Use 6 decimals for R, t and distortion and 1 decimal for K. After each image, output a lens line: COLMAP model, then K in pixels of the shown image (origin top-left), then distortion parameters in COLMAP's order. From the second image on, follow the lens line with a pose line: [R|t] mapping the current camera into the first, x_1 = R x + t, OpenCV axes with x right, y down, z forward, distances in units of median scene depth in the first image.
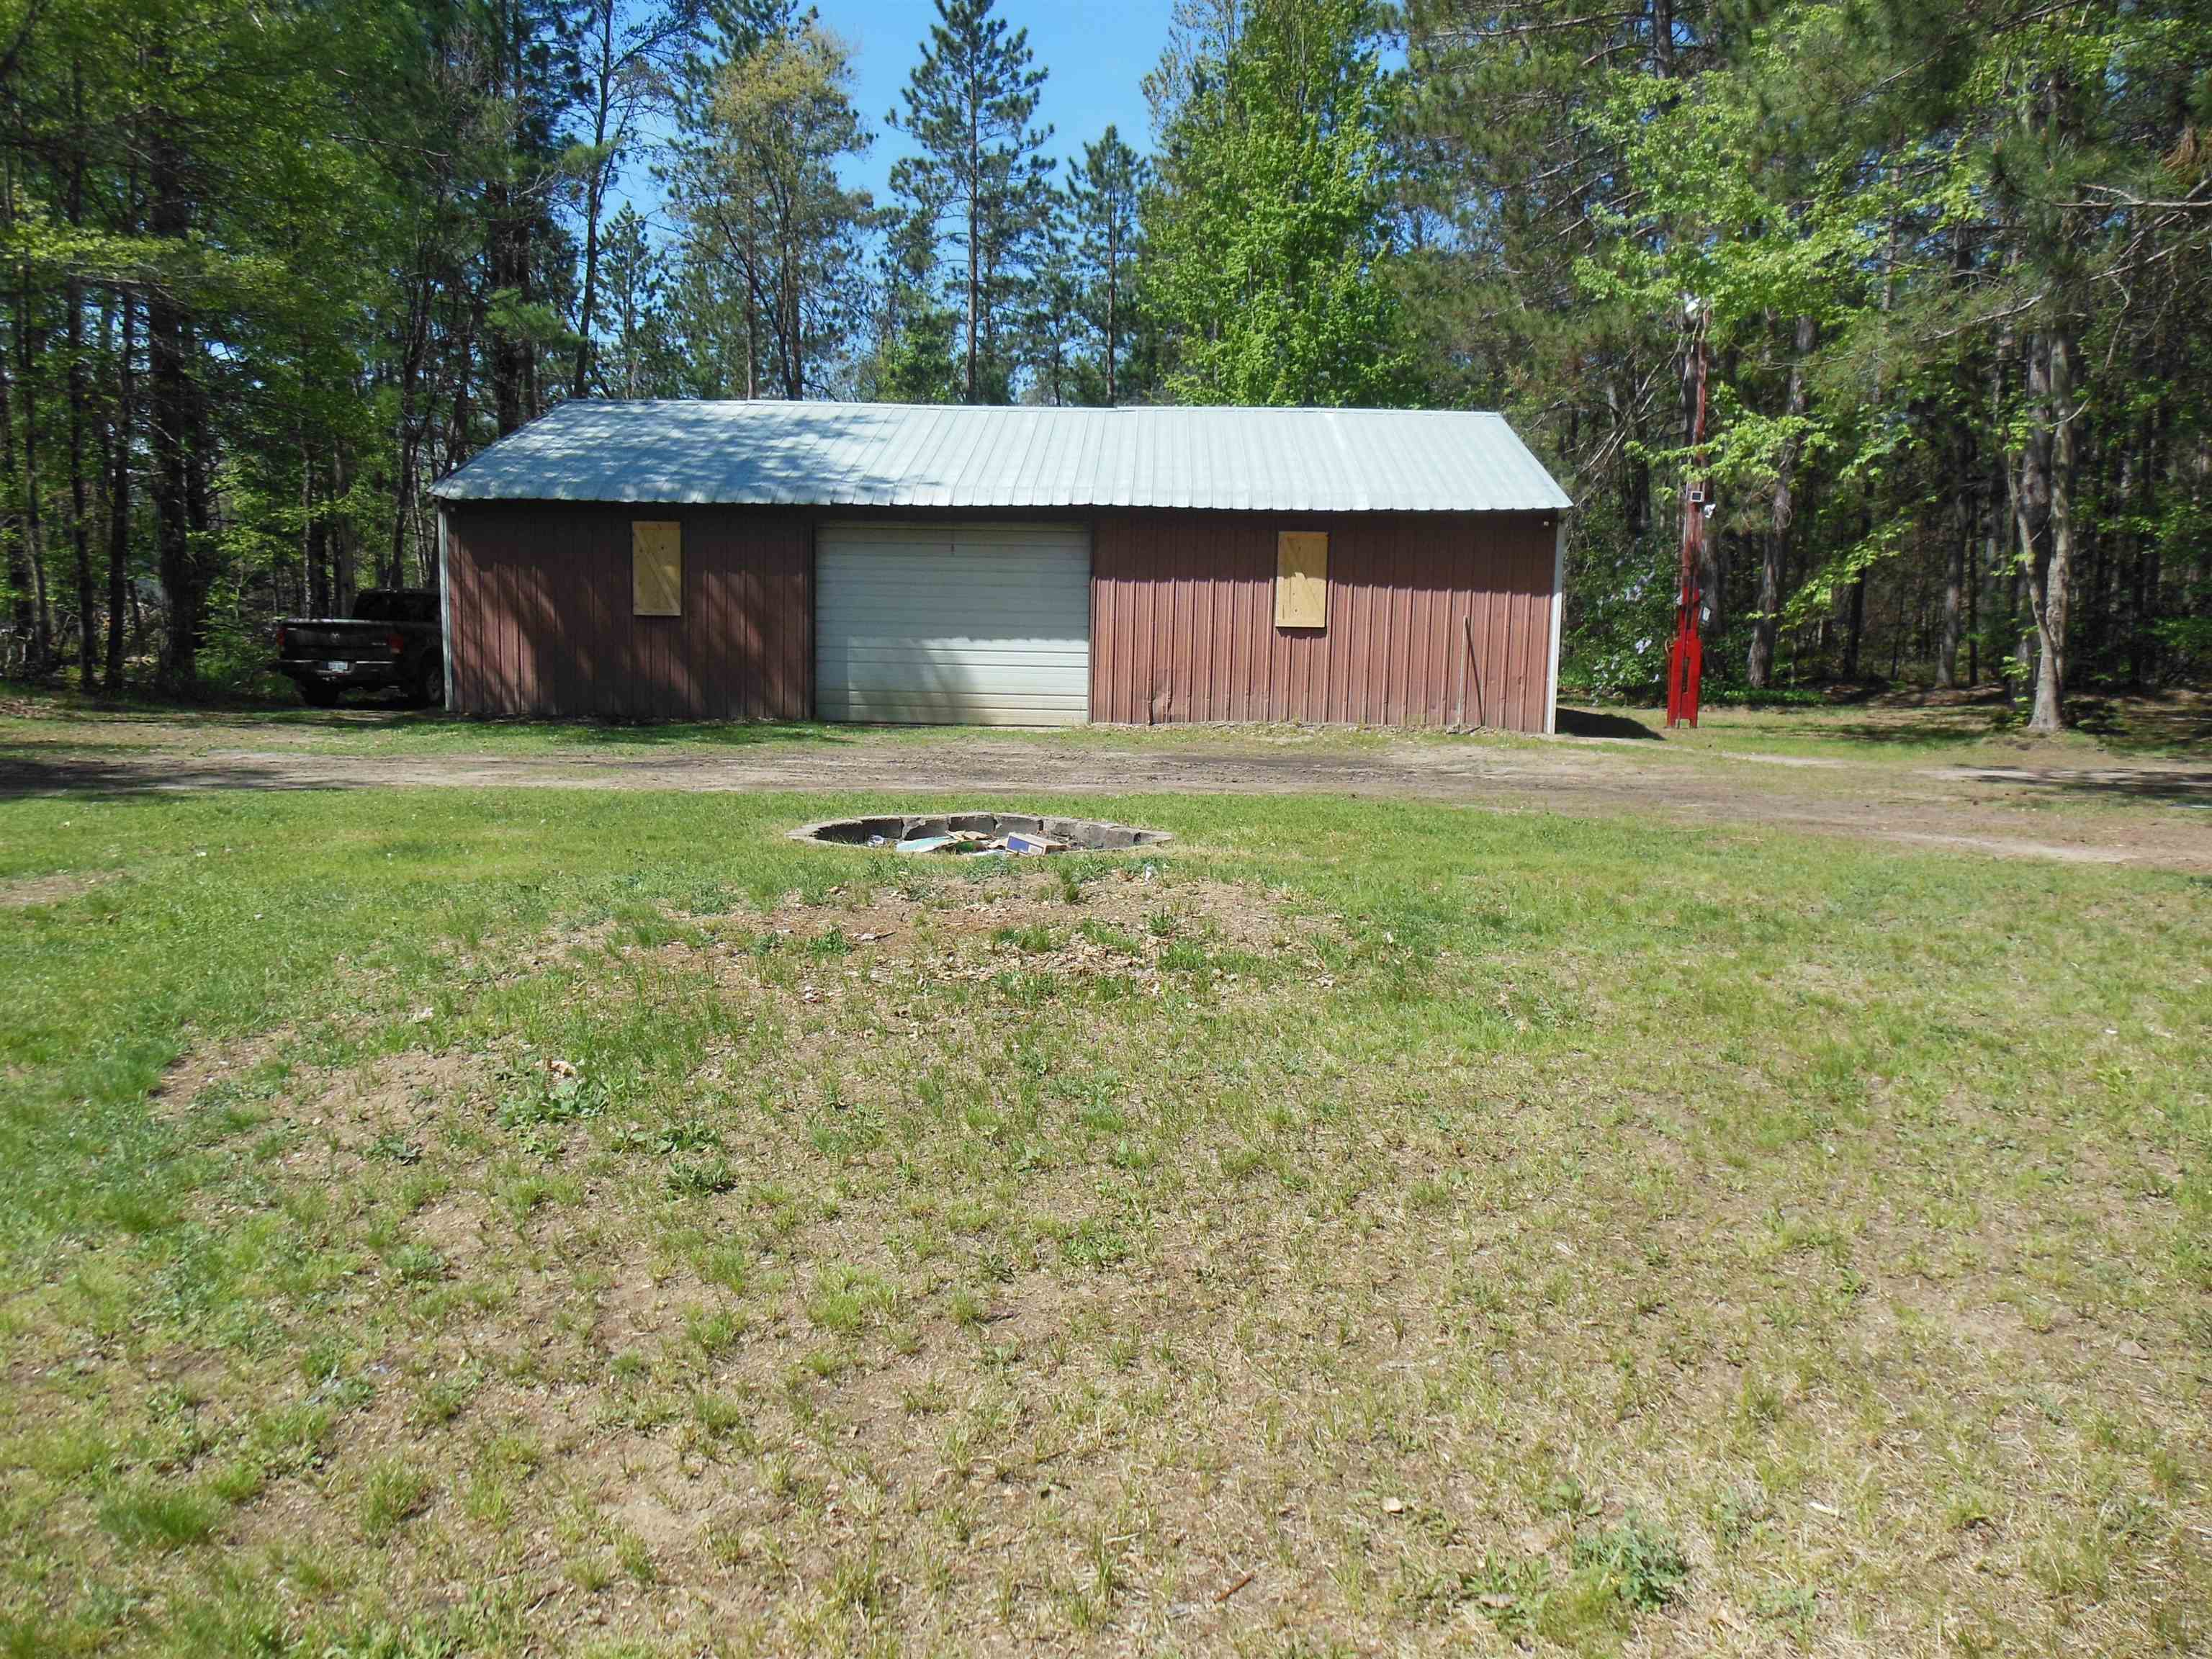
lens RADIAL K [[1613.6, 0, 1106.0], [0, 1613.6, 829.5], [0, 0, 1]] dist [-0.037086, 0.001215]
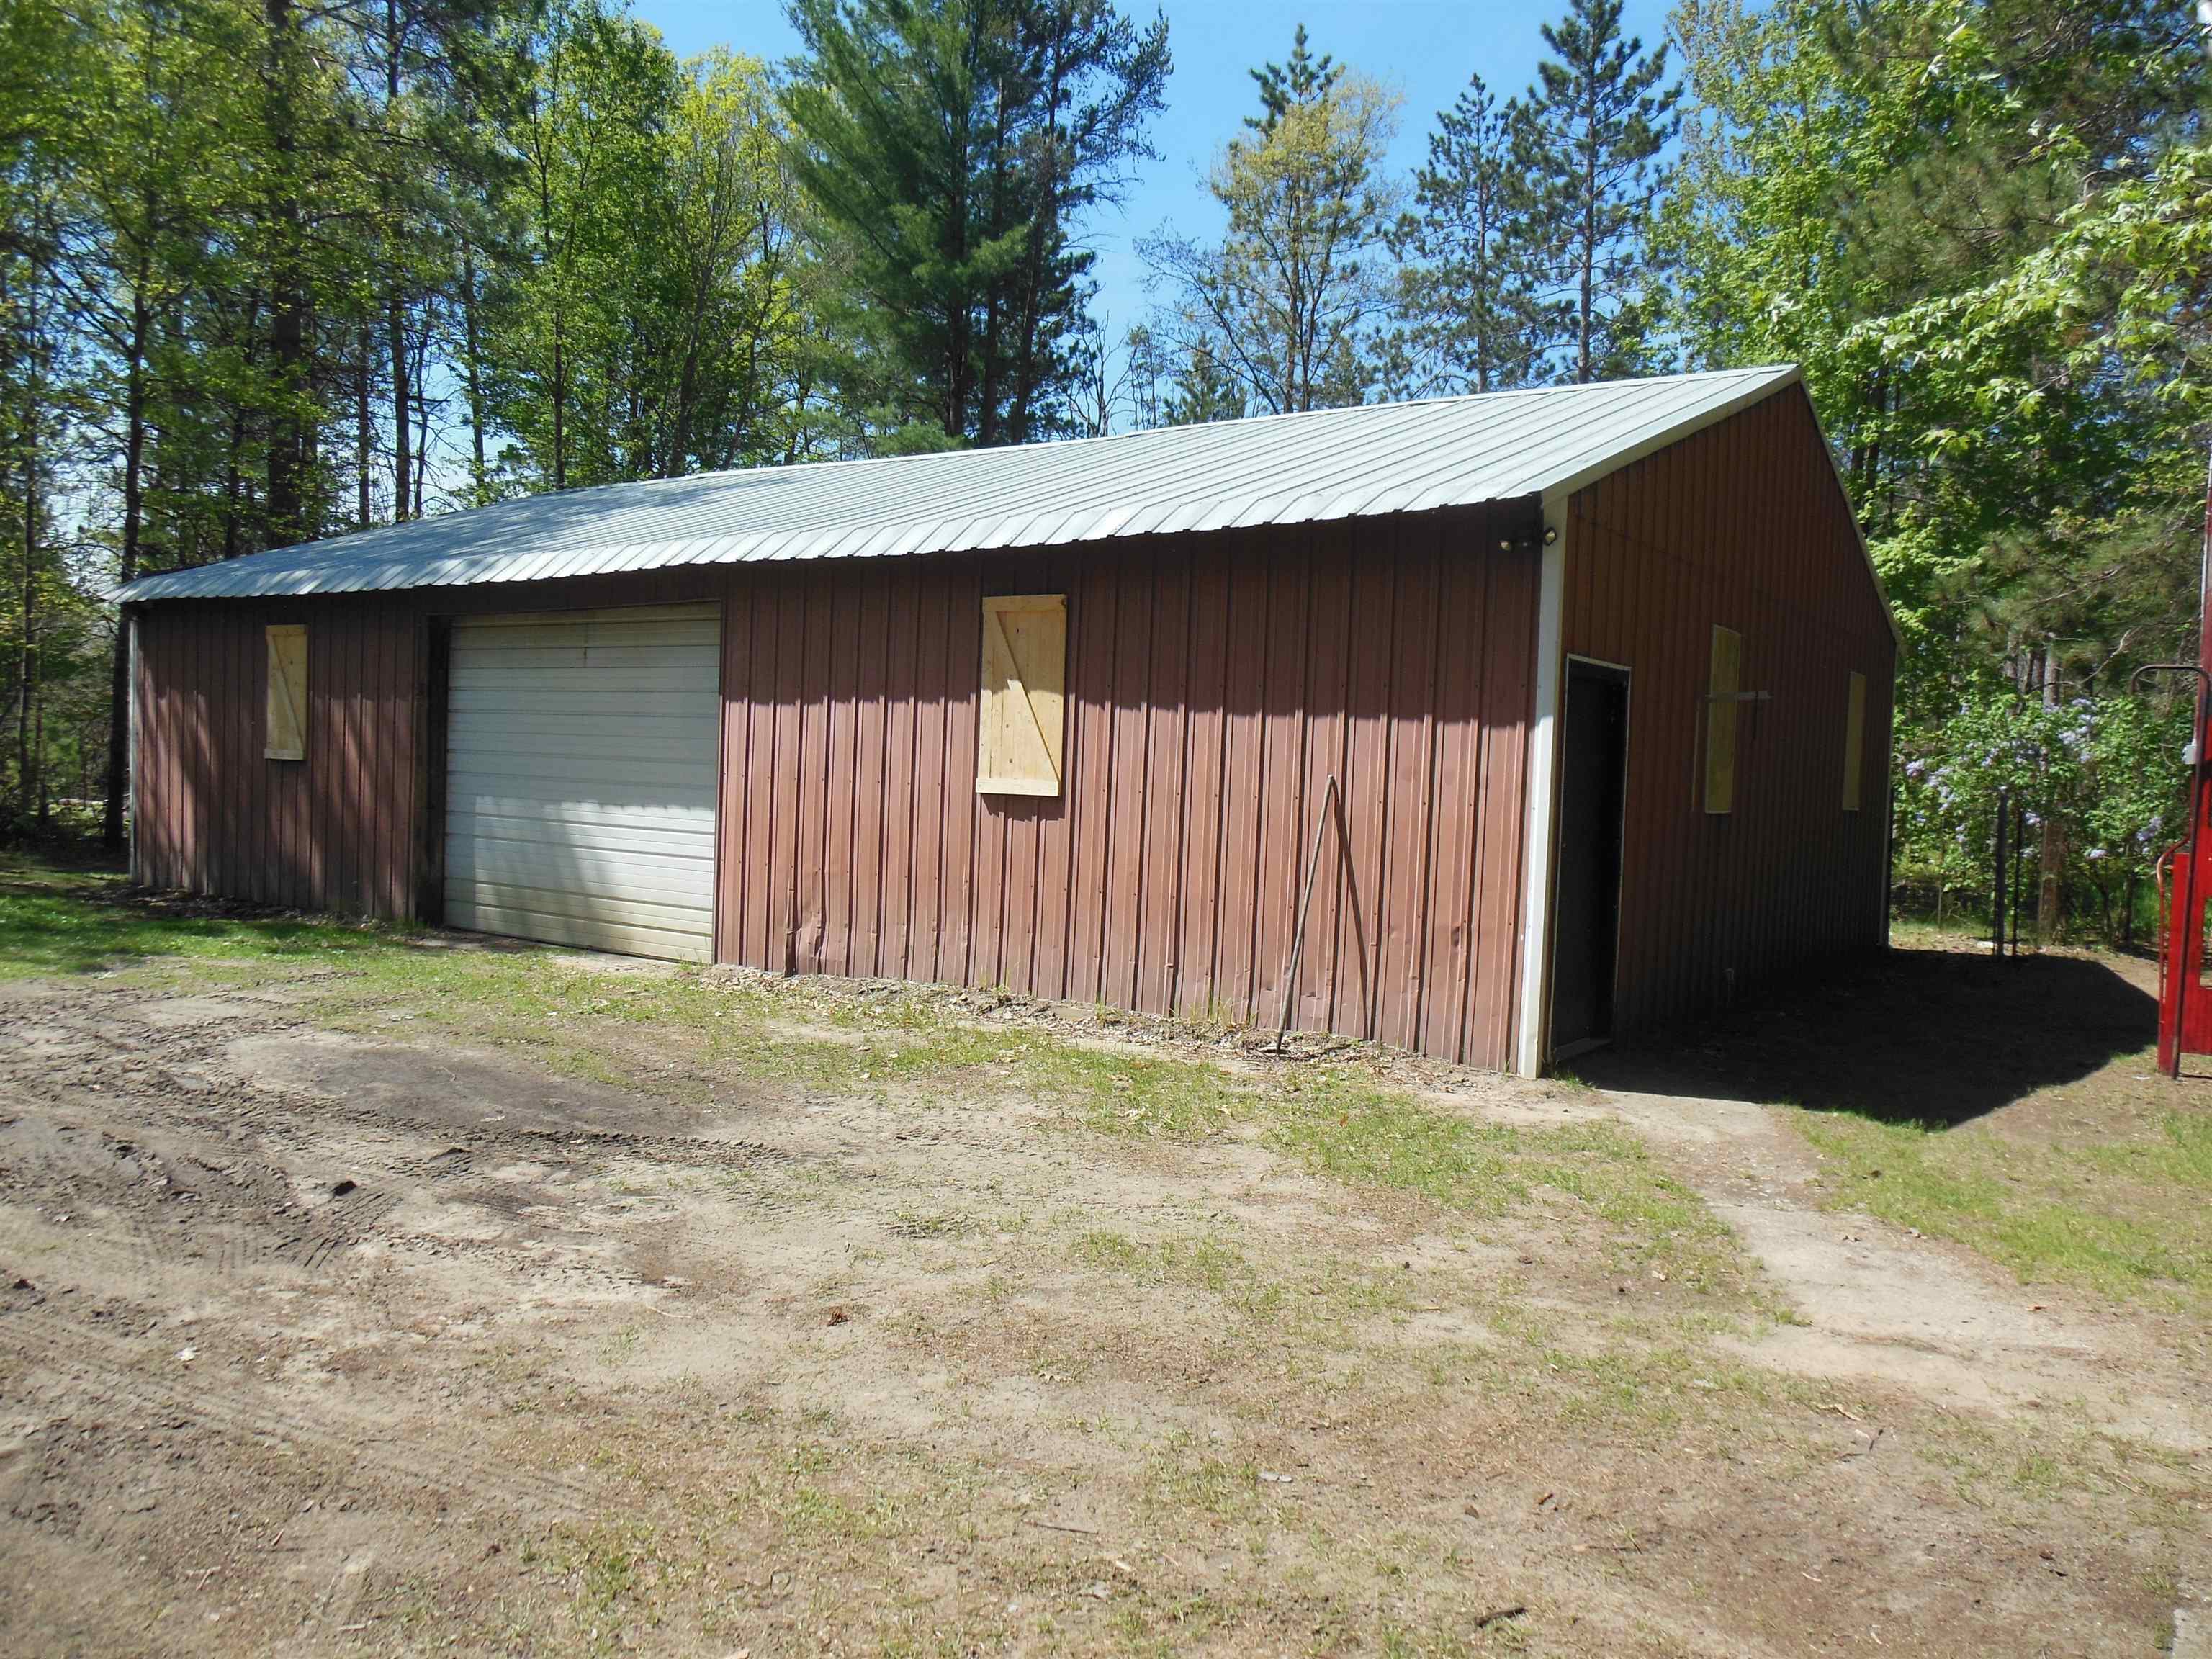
lens RADIAL K [[1665.3, 0, 1106.0], [0, 1665.3, 829.5], [0, 0, 1]] dist [0.000436, 0.003265]
pose [[0.831467, 0.031453, -0.554683, 0.414242], [-0.102158, 0.990028, -0.096996, -0.070201], [0.546101, 0.137314, 0.826389, 0.608721]]
